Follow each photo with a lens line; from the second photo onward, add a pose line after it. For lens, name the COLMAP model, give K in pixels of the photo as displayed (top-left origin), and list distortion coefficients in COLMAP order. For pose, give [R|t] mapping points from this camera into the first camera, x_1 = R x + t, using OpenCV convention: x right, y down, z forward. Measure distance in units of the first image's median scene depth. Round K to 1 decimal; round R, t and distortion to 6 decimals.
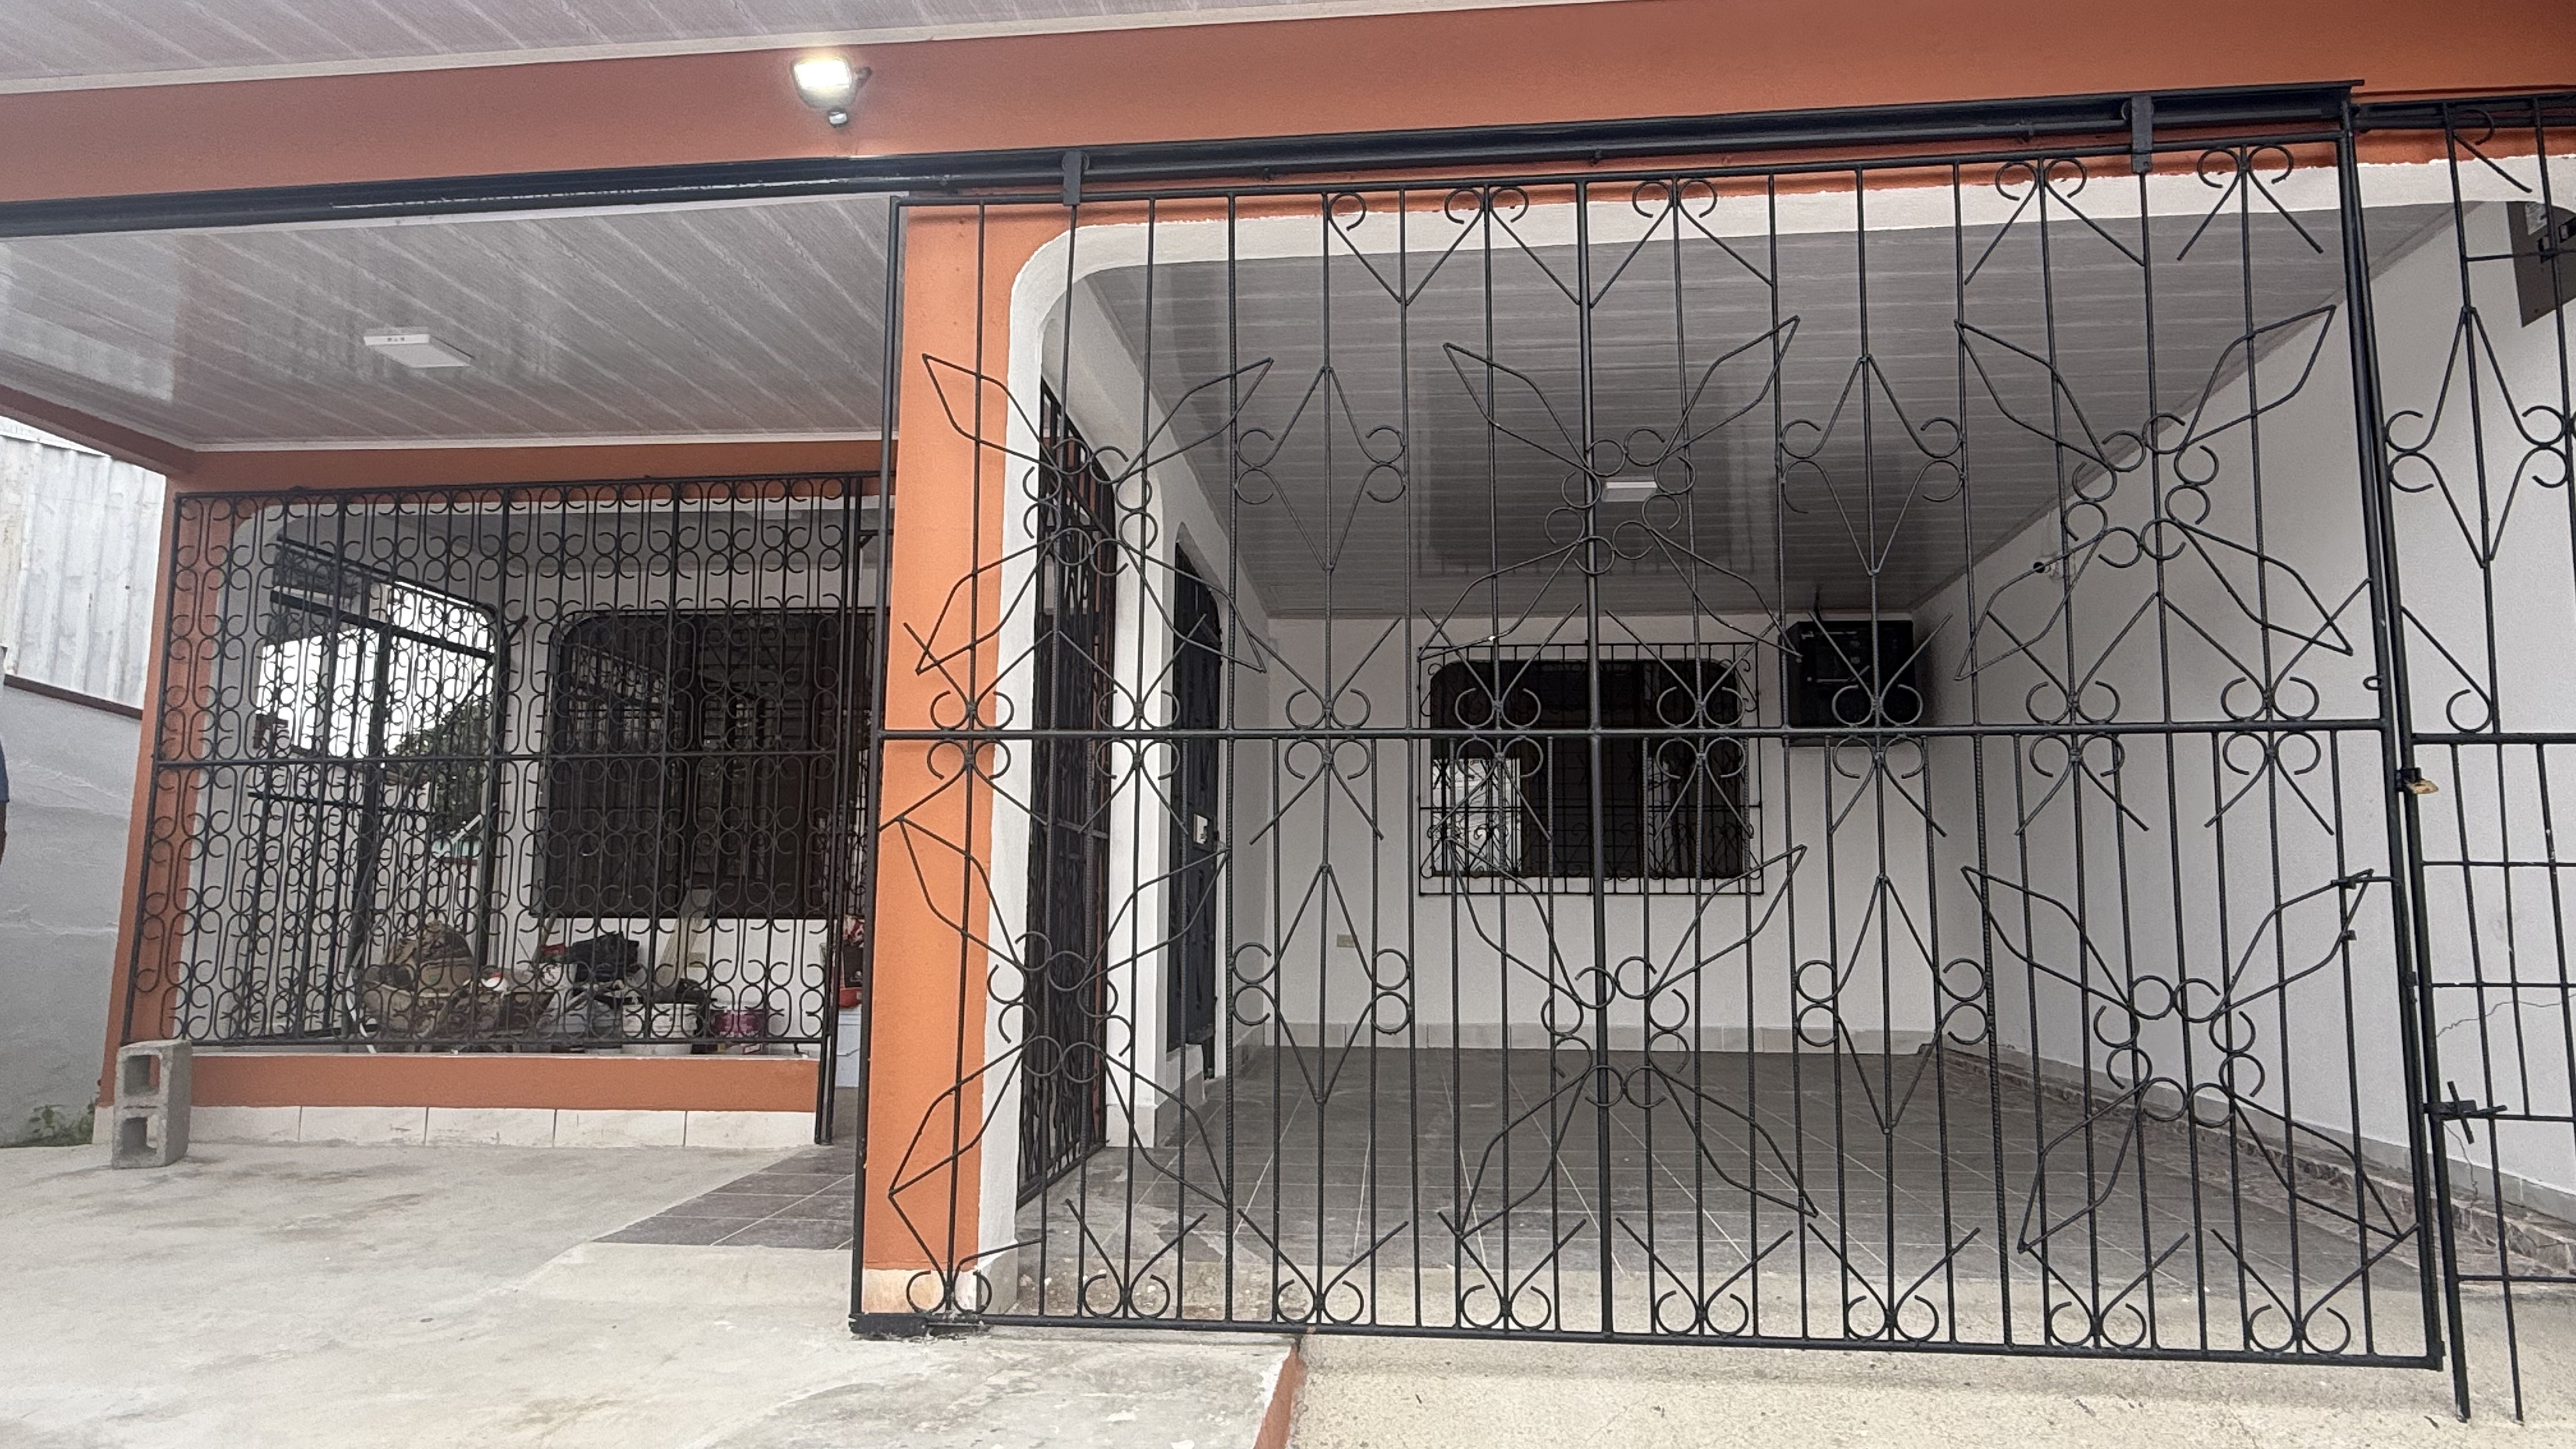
lens RADIAL K [[1493.7, 0, 1286.8], [0, 1493.7, 727.7], [0, 0, 1]] dist [-0.002199, 0.001202]
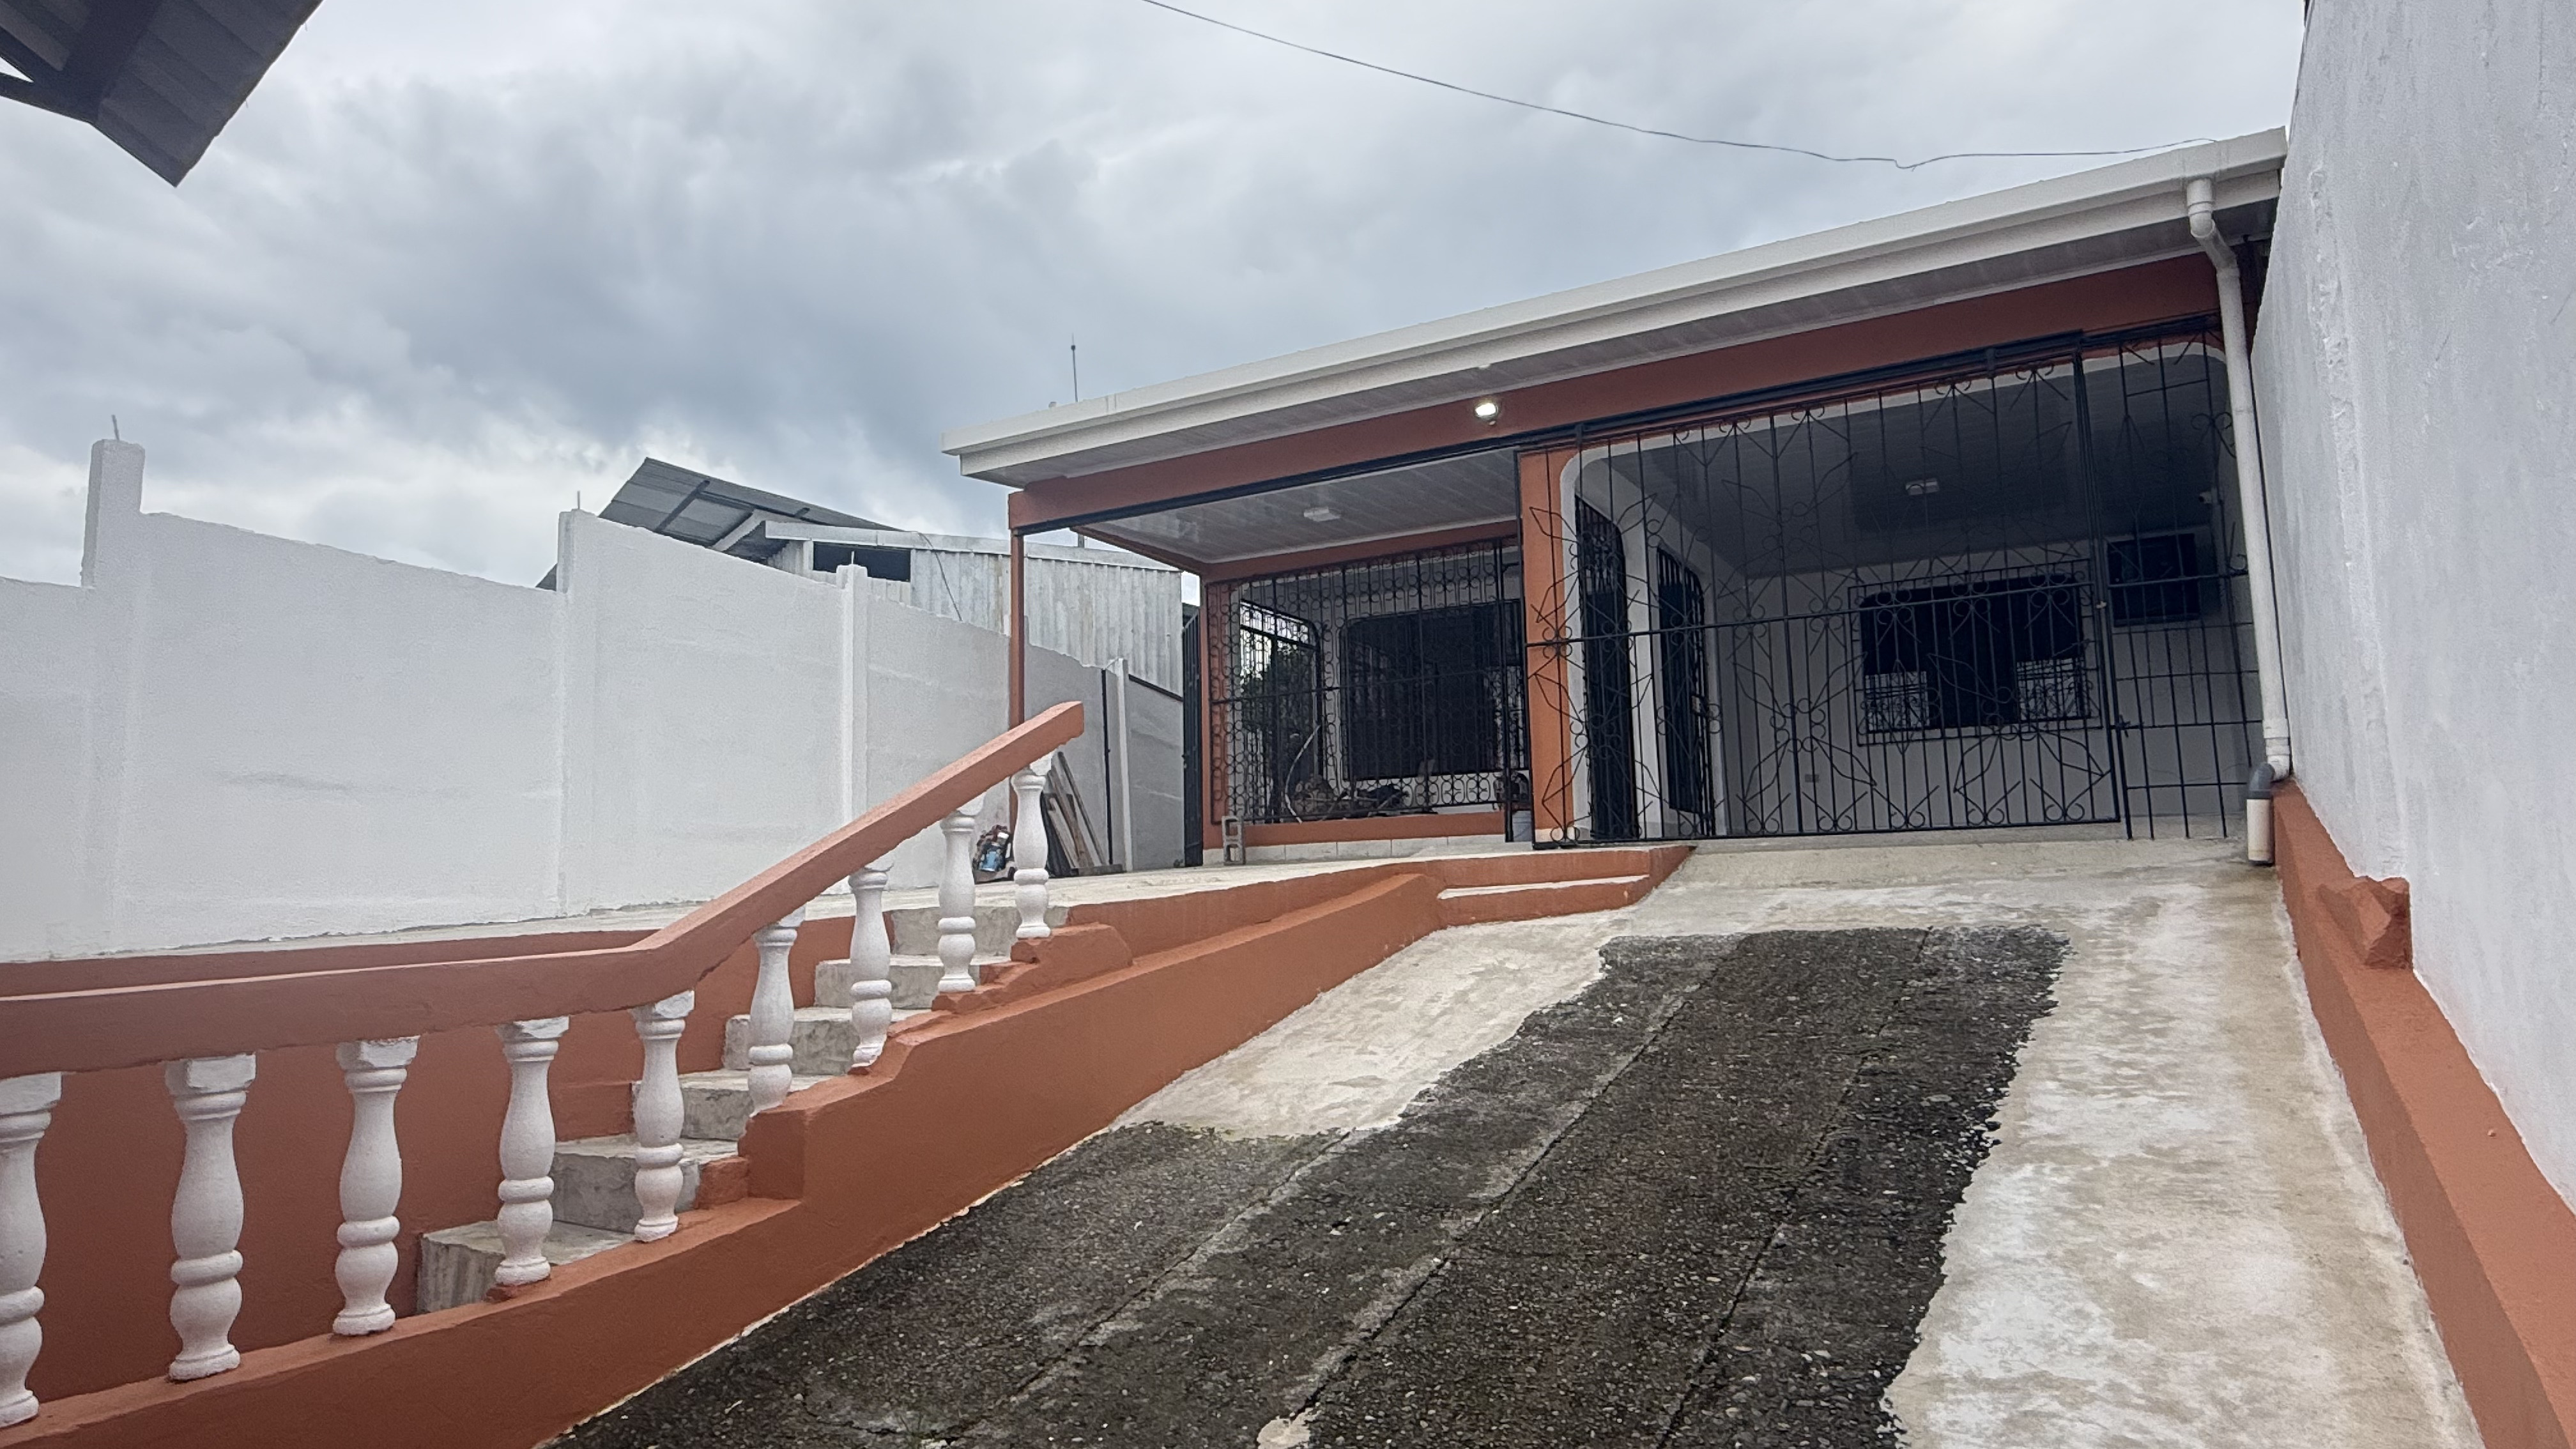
lens RADIAL K [[1493.7, 0, 1286.8], [0, 1493.7, 732.4], [0, 0, 1]] dist [-0.002199, 0.001202]
pose [[0.917147, -0.073093, -0.391789, 0.351280], [0.079336, 0.996848, -0.000255, 0.115833], [0.390572, -0.030849, 0.920055, -1.534720]]
